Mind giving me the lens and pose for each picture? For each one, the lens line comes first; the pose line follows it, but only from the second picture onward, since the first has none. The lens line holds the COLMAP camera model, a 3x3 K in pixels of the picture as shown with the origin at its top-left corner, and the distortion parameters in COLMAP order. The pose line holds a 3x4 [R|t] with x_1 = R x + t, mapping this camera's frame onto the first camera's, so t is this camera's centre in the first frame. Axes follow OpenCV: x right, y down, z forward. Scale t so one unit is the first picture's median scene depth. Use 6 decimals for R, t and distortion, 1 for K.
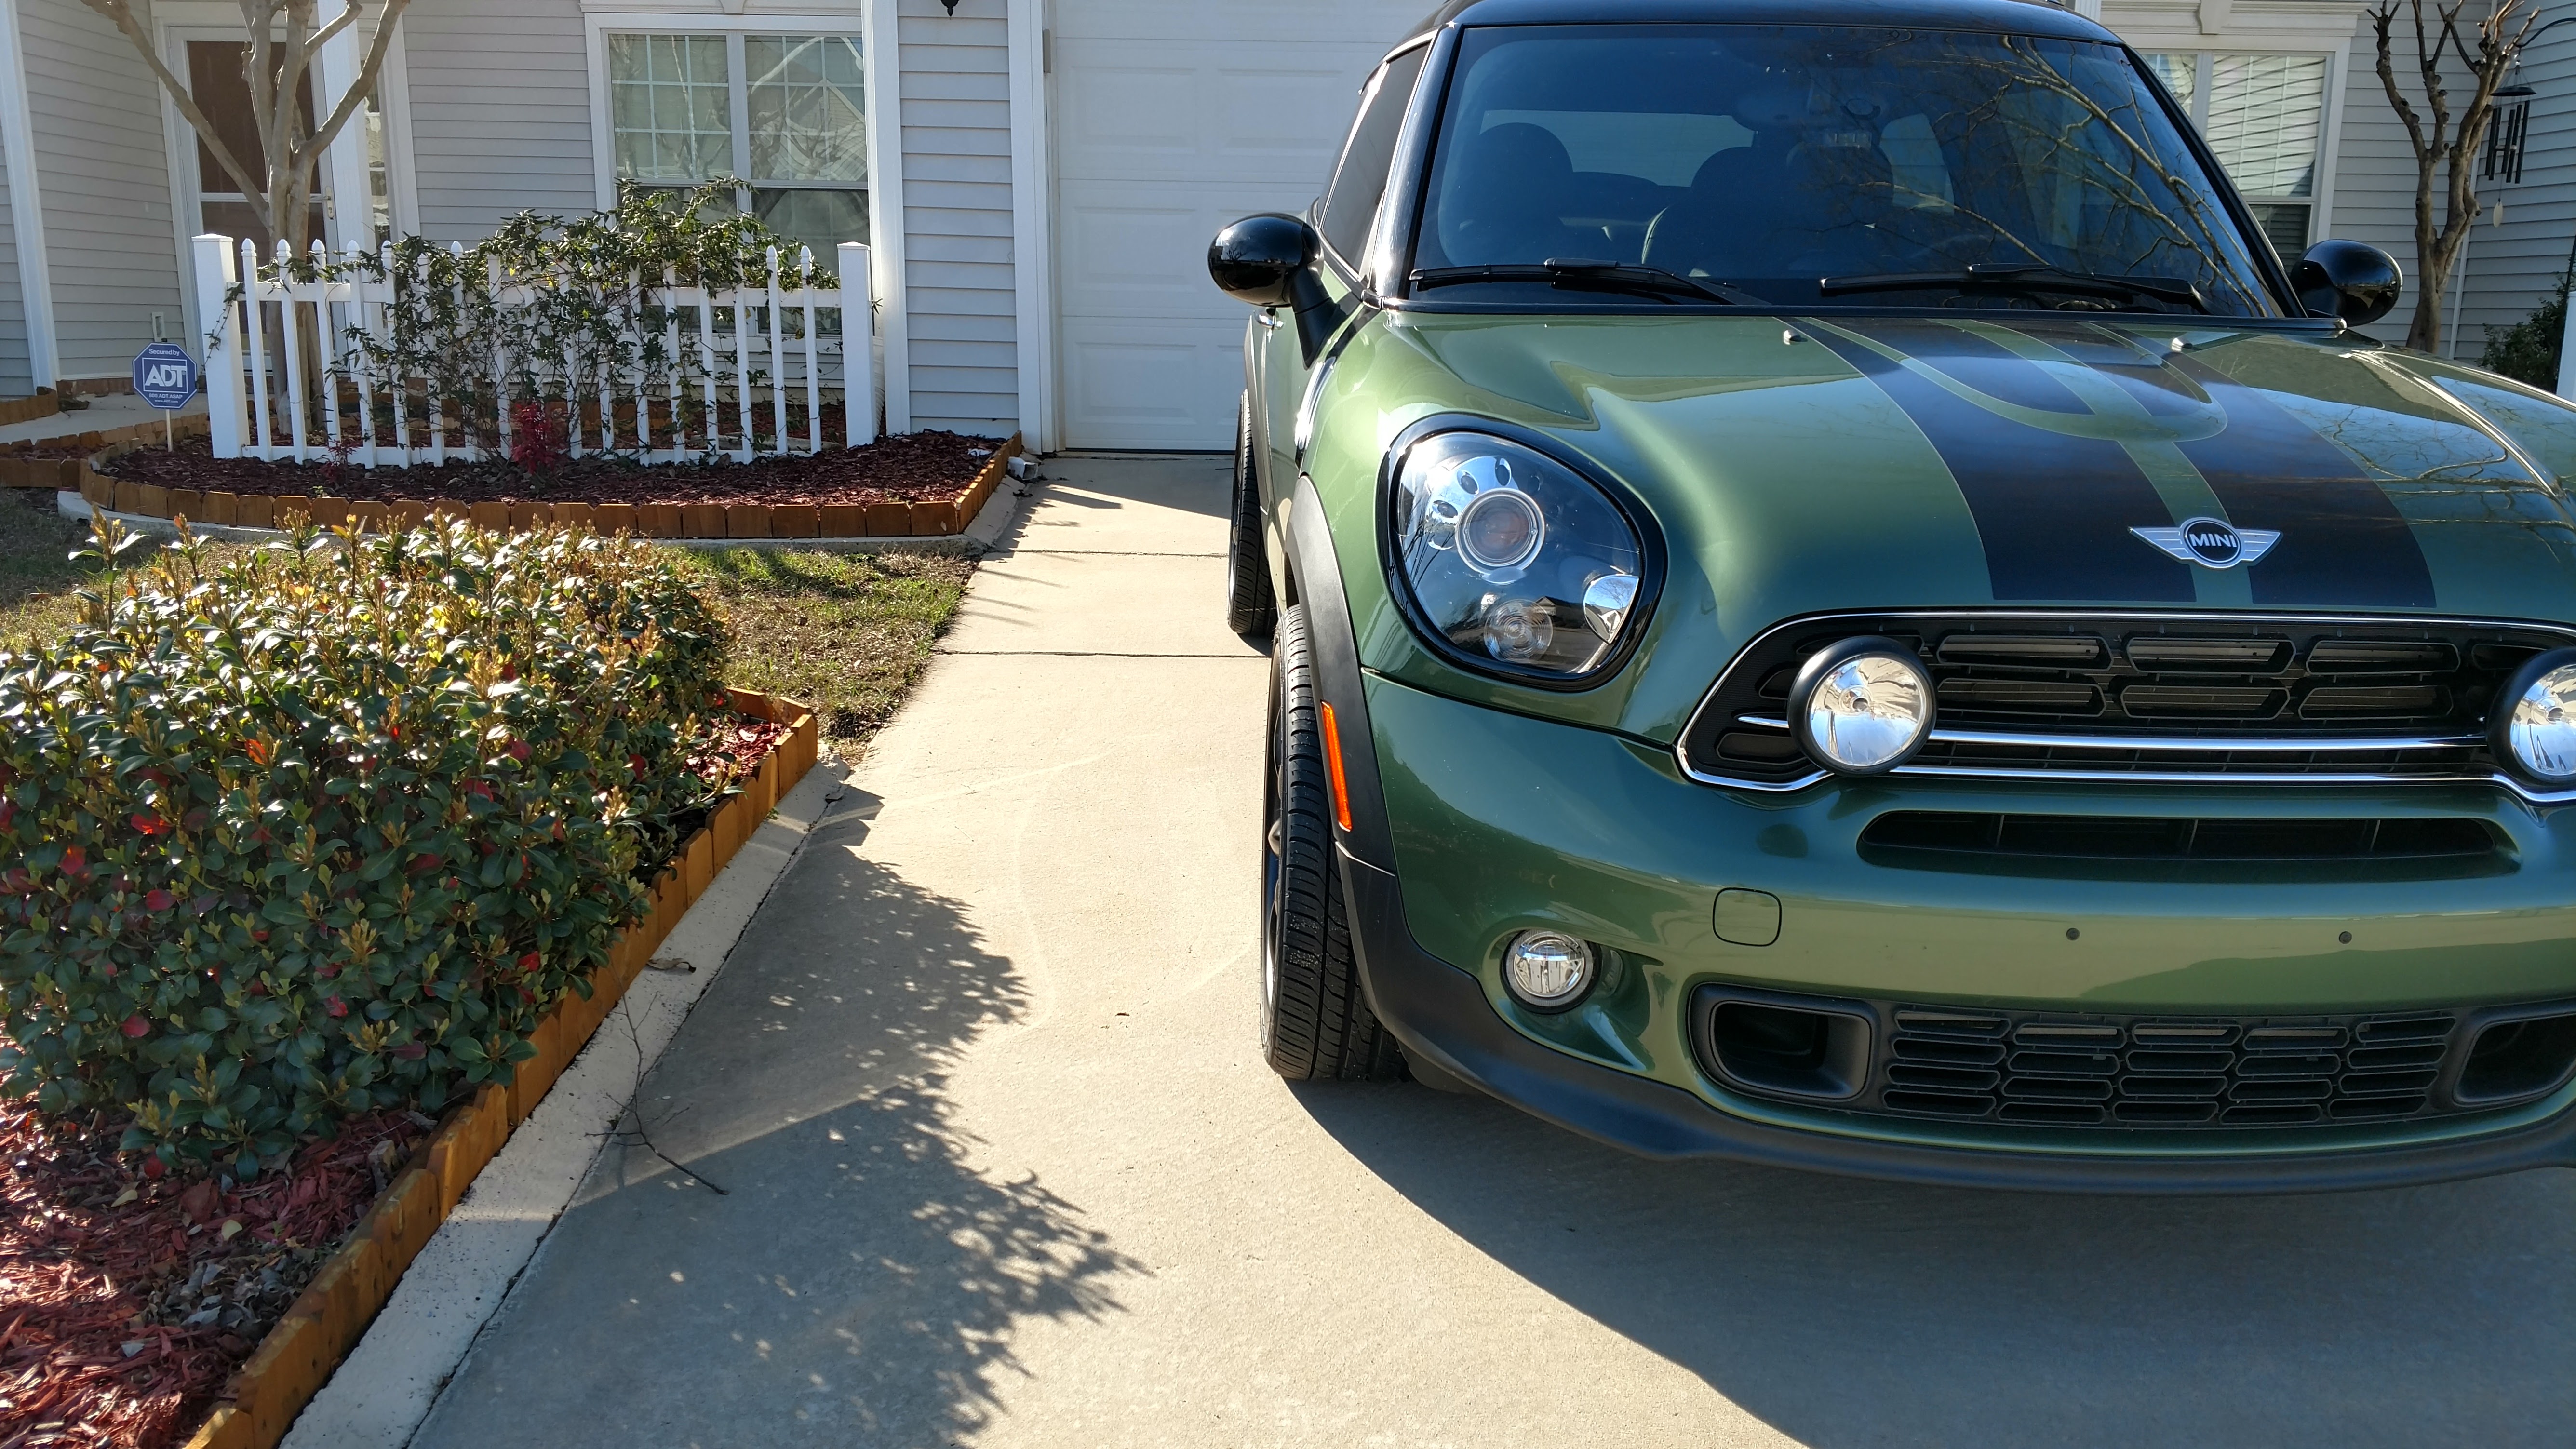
lens RADIAL K [[2024.5, 0, 1288.0], [0, 2024.5, 724.5], [0, 0, 1]] dist [0.072175, -0.114290]
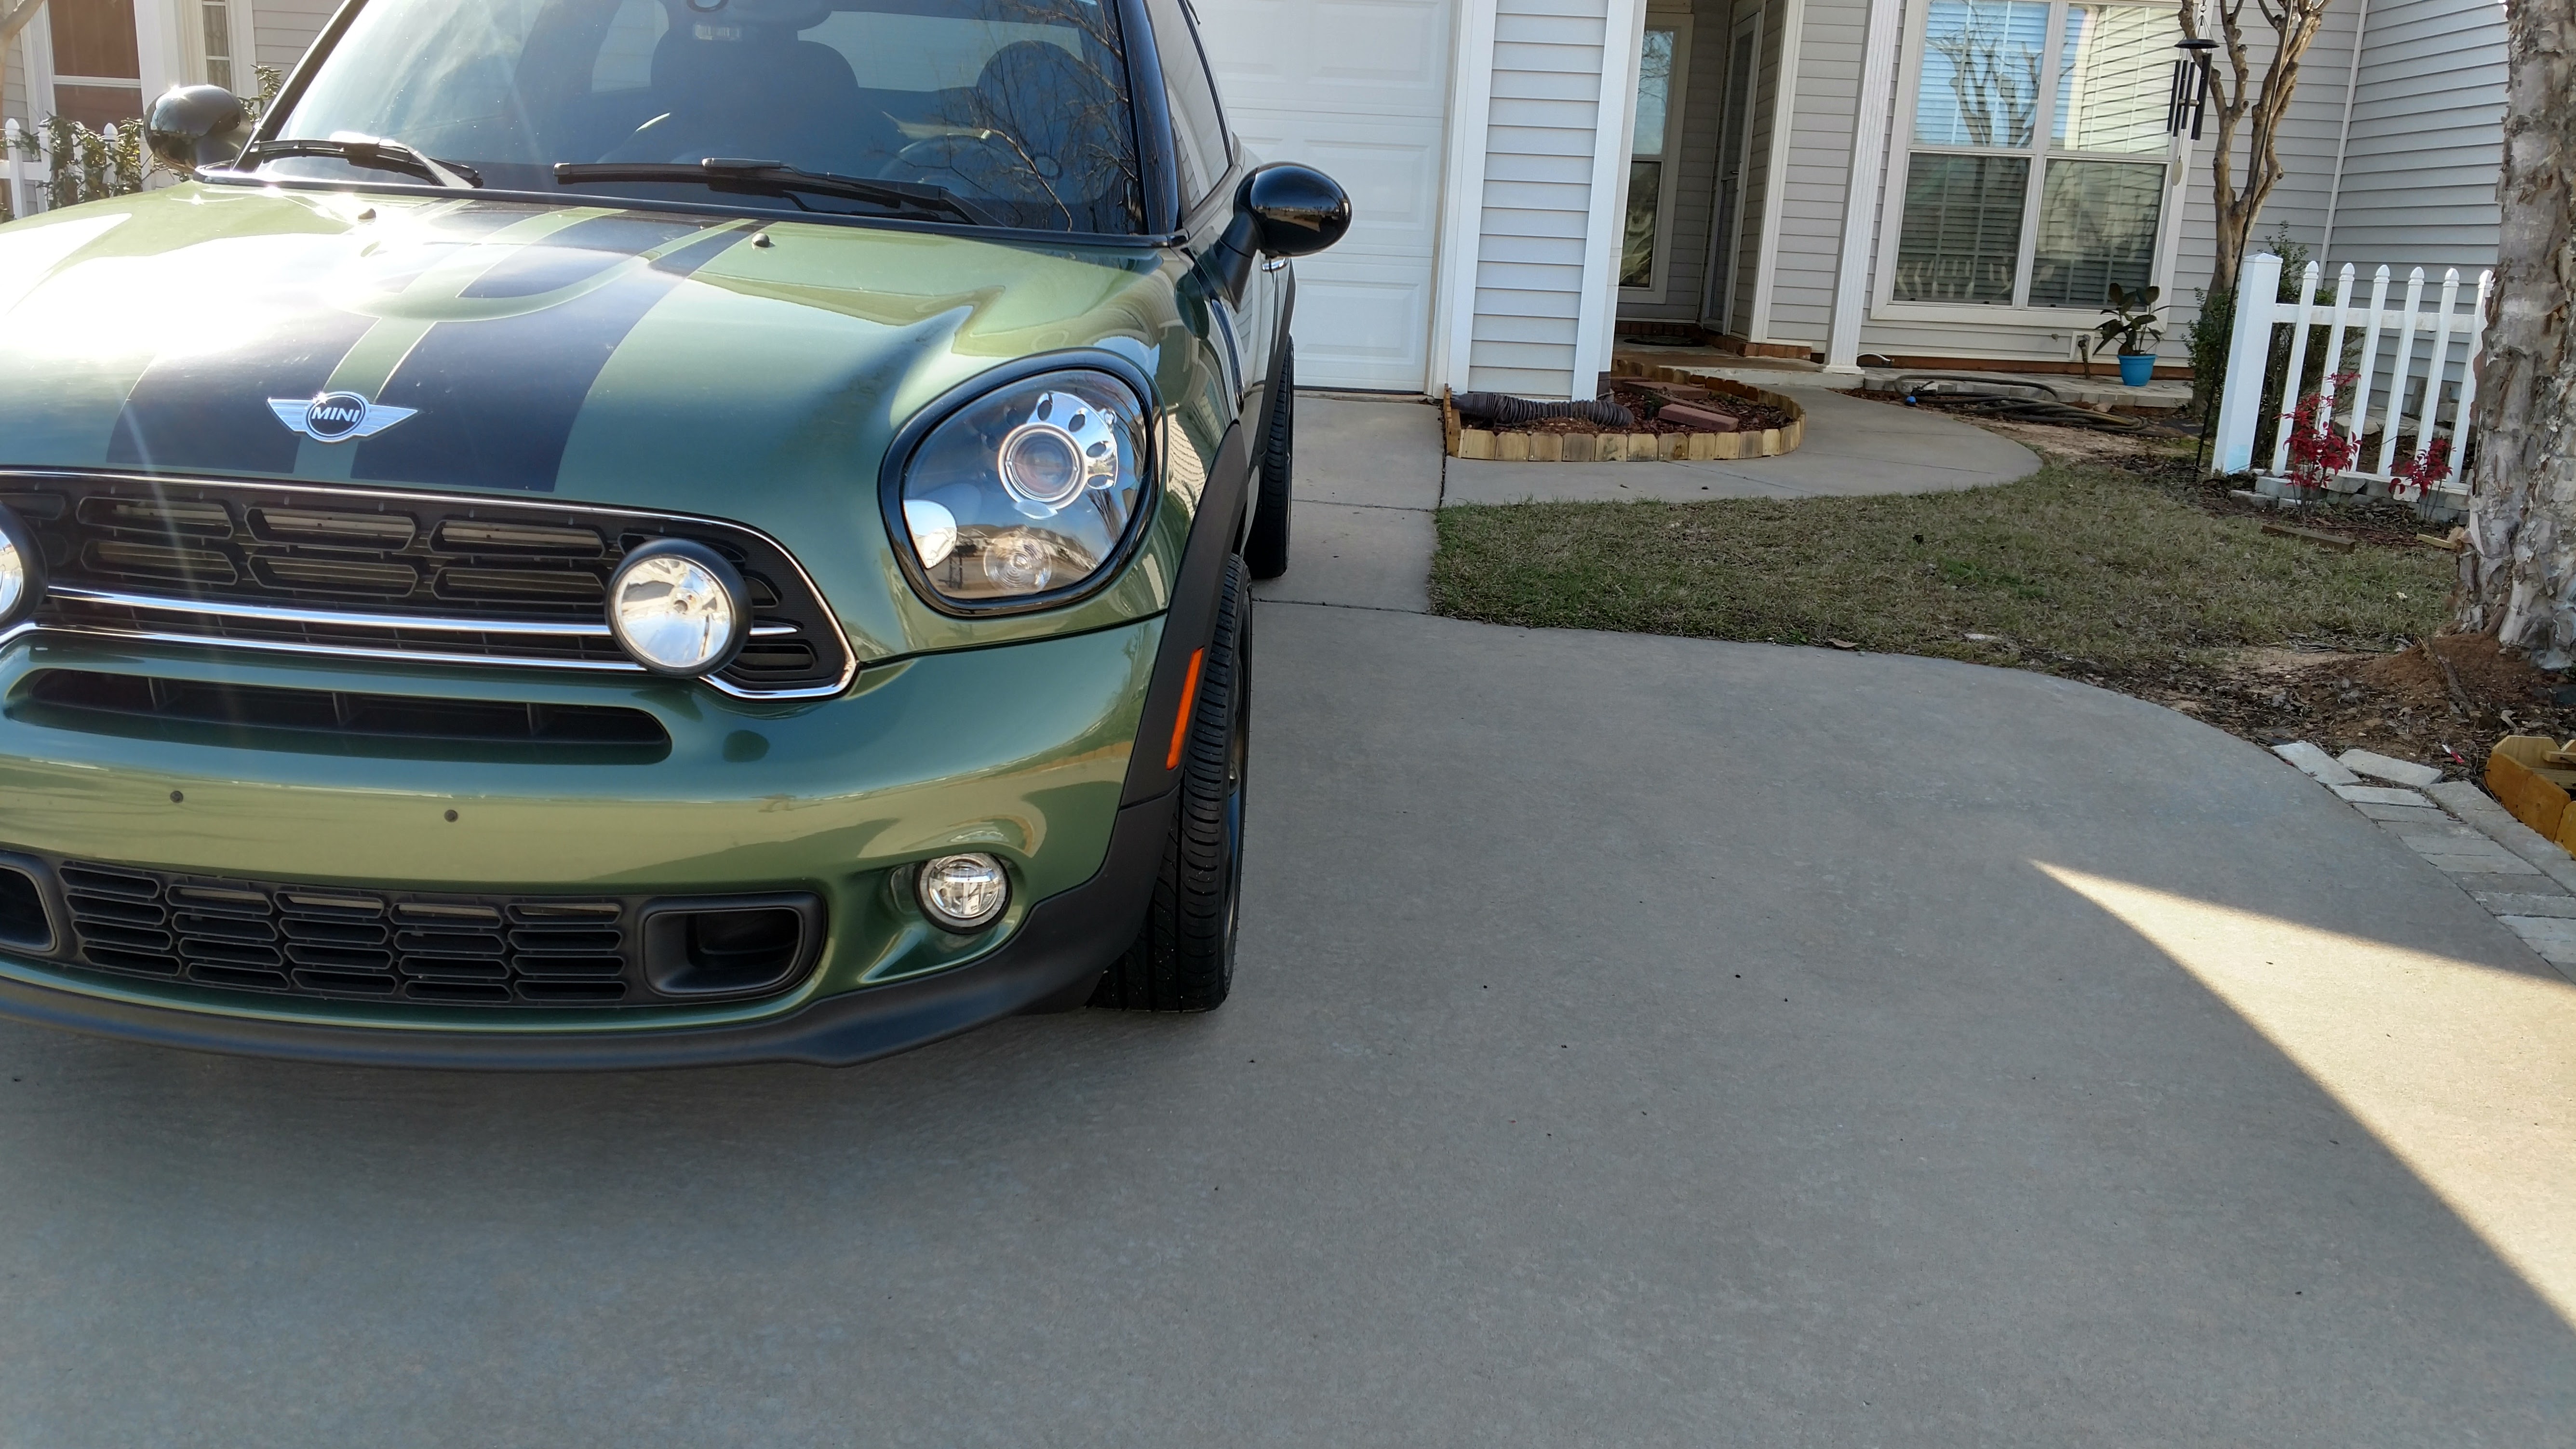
lens RADIAL K [[2024.5, 0, 1288.0], [0, 2024.5, 724.5], [0, 0, 1]] dist [0.072175, -0.114290]
pose [[0.997127, 0.052682, -0.054429, 0.642660], [-0.050993, 0.998188, 0.031952, 0.003974], [0.056013, -0.029085, 0.998006, 0.012730]]
